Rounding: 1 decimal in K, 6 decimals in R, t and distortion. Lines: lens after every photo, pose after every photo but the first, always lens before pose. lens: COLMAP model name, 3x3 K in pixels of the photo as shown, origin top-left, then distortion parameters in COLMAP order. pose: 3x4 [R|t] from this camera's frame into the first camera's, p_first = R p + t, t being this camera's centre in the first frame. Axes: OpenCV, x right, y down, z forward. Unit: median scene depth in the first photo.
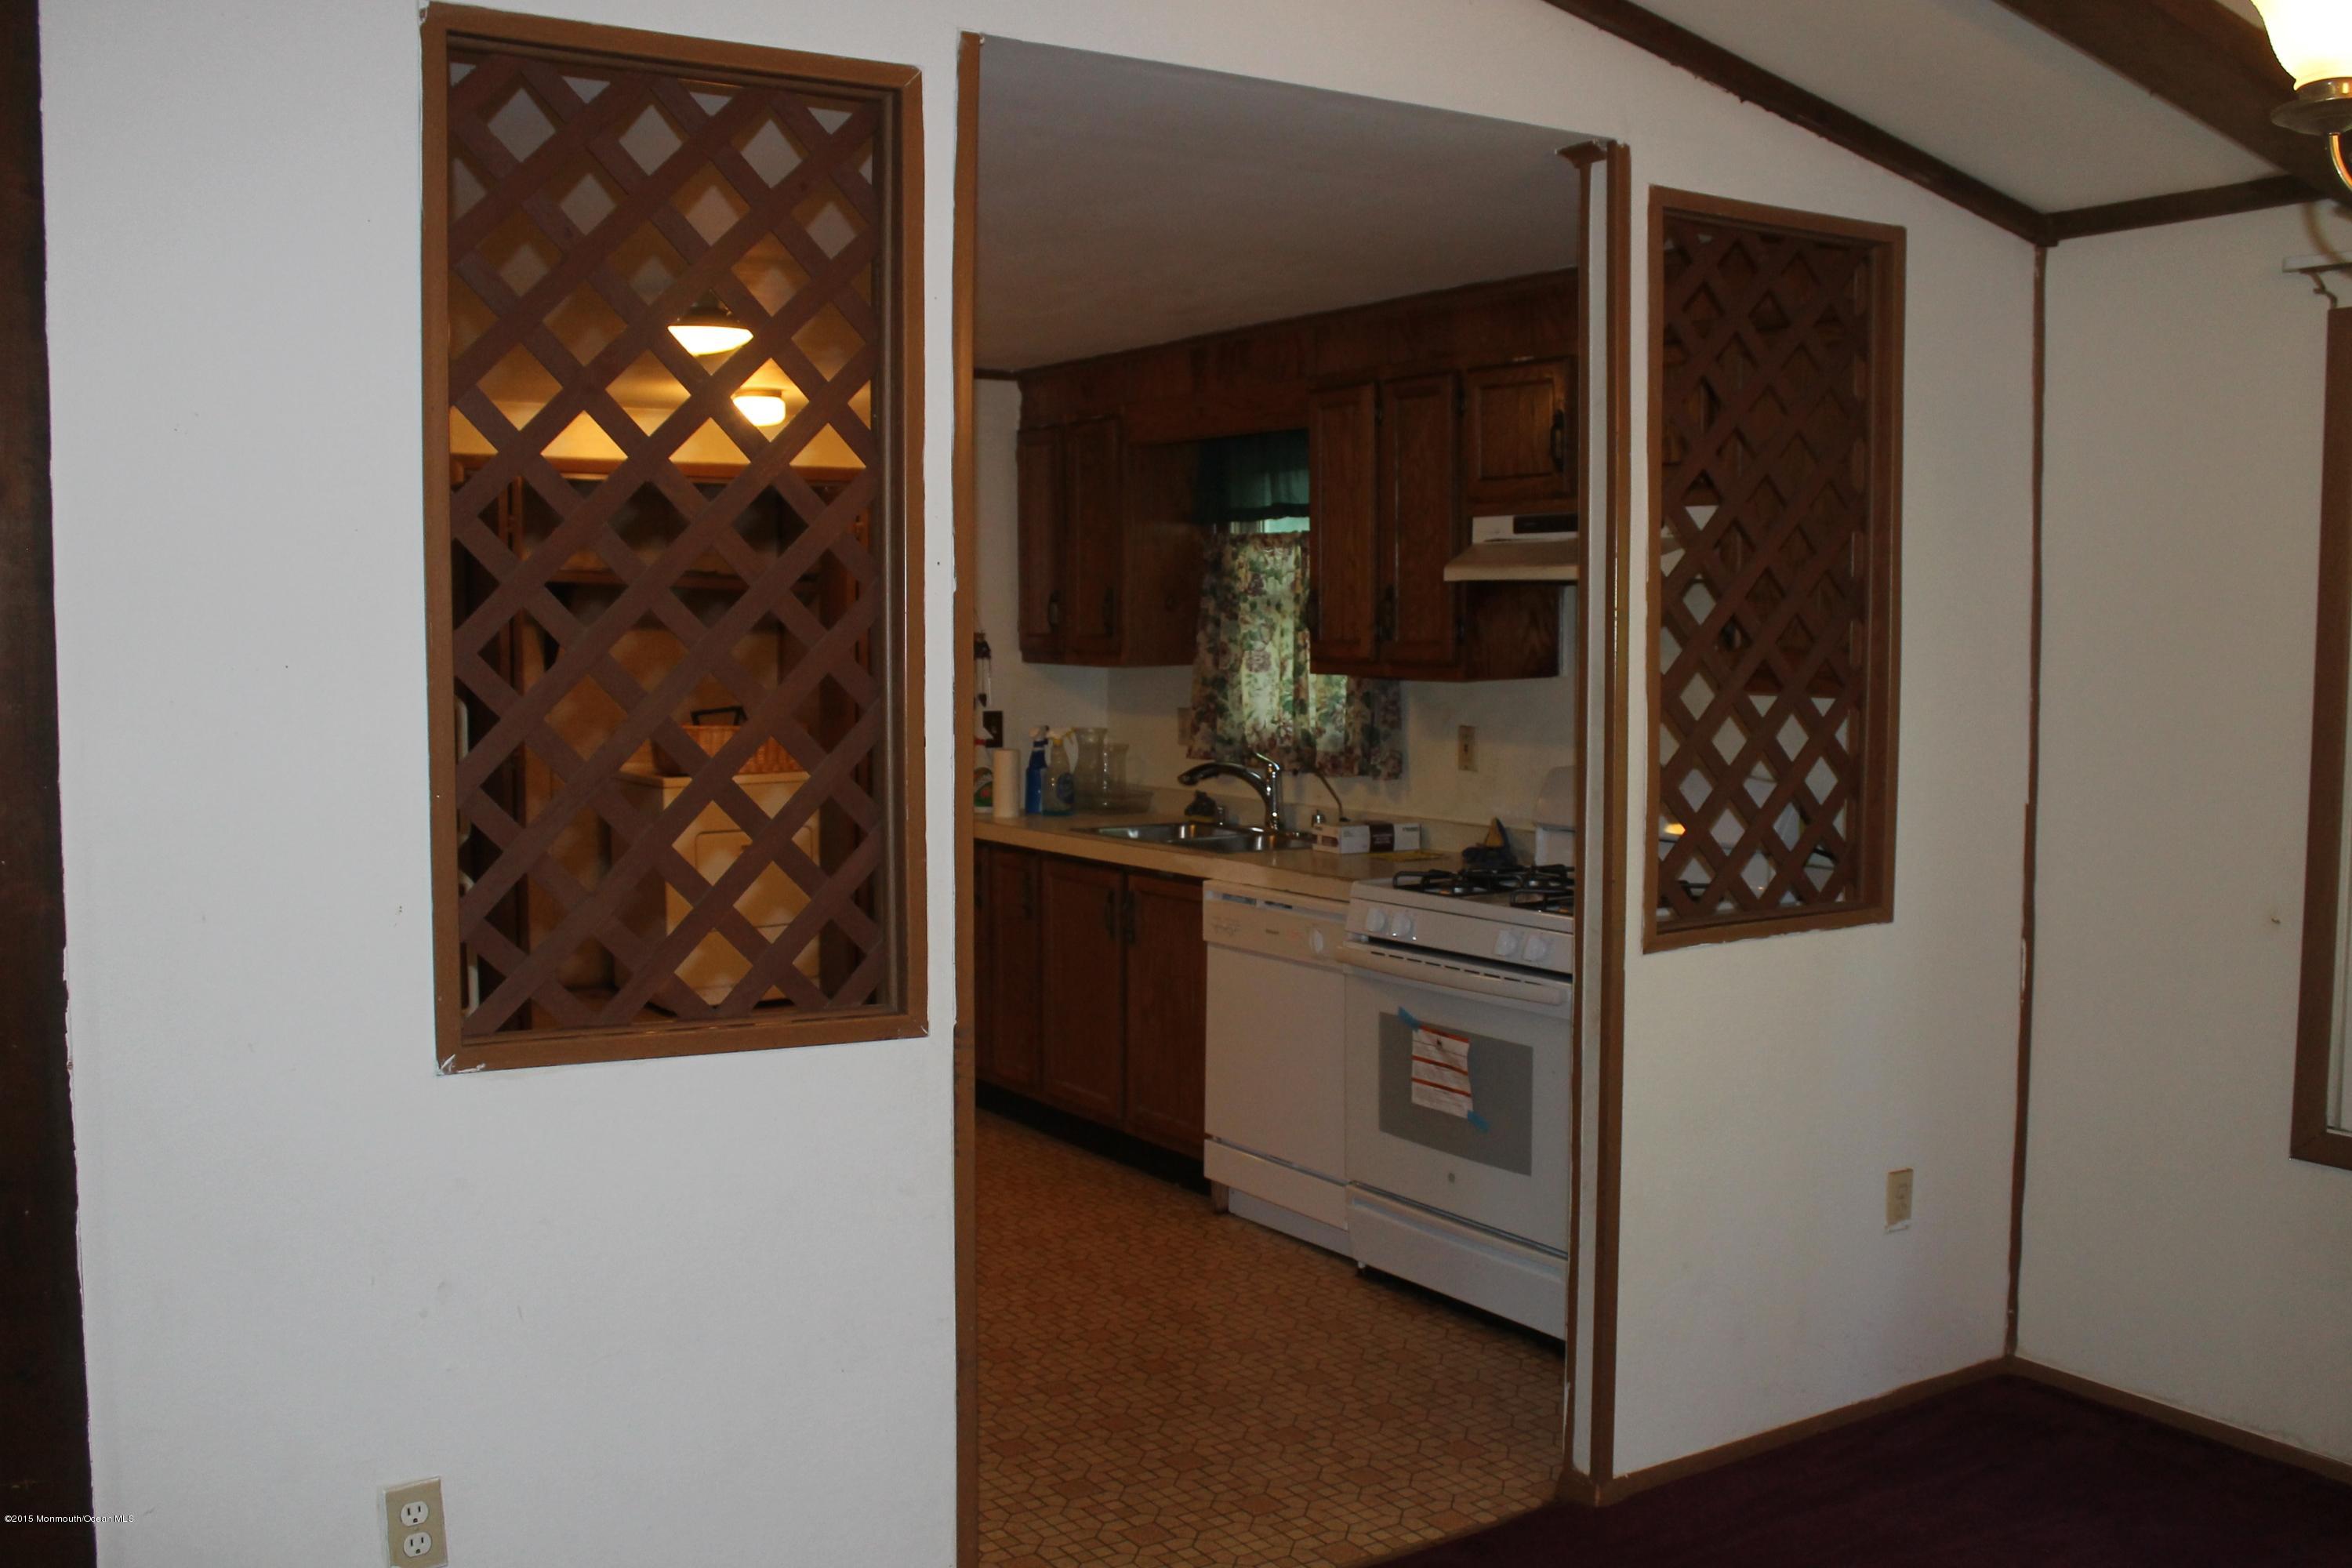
lens RADIAL K [[2165.3, 0, 1175.5], [0, 2165.3, 783.9], [0, 0, 1]] dist [0.000980, 0.000000]
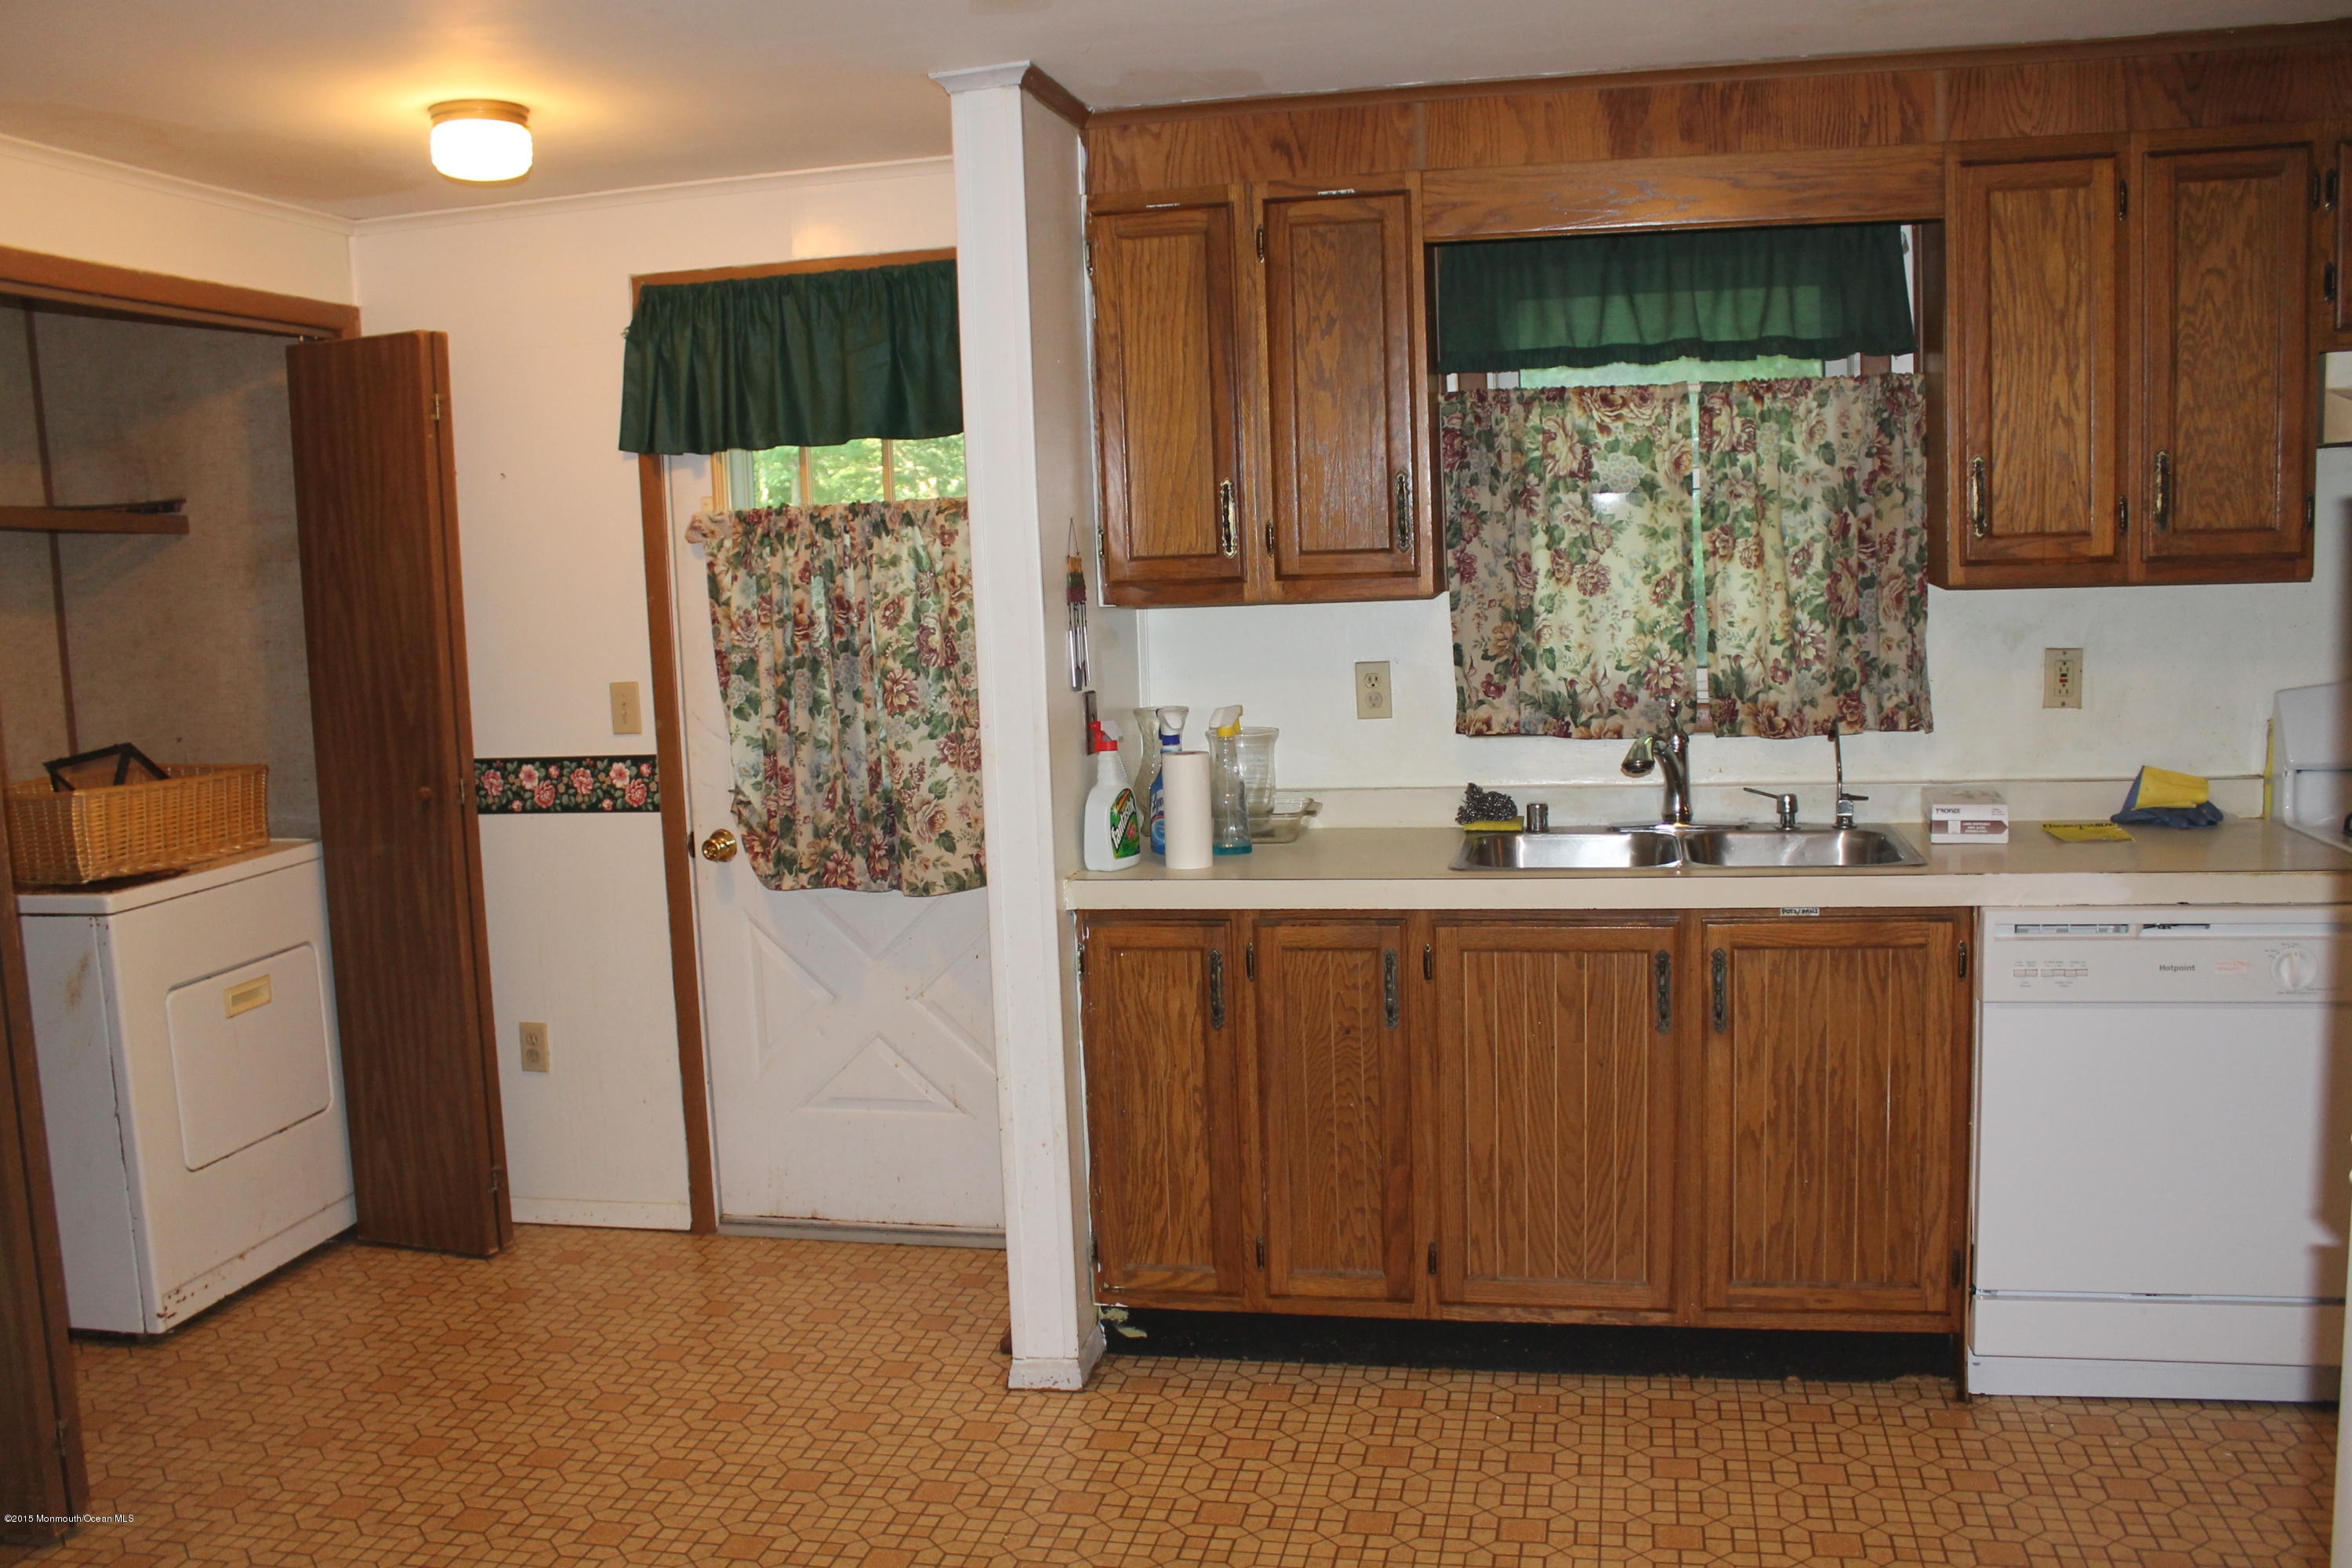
lens RADIAL K [[2002.4, 0, 1178.6], [0, 2002.4, 779.9], [0, 0, 1]] dist [-0.073925, 0.039819]
pose [[0.687480, -0.119469, 0.716309, -0.497303], [0.094092, 0.992714, 0.075264, -0.053549], [-0.720082, 0.015656, 0.693713, 0.666129]]
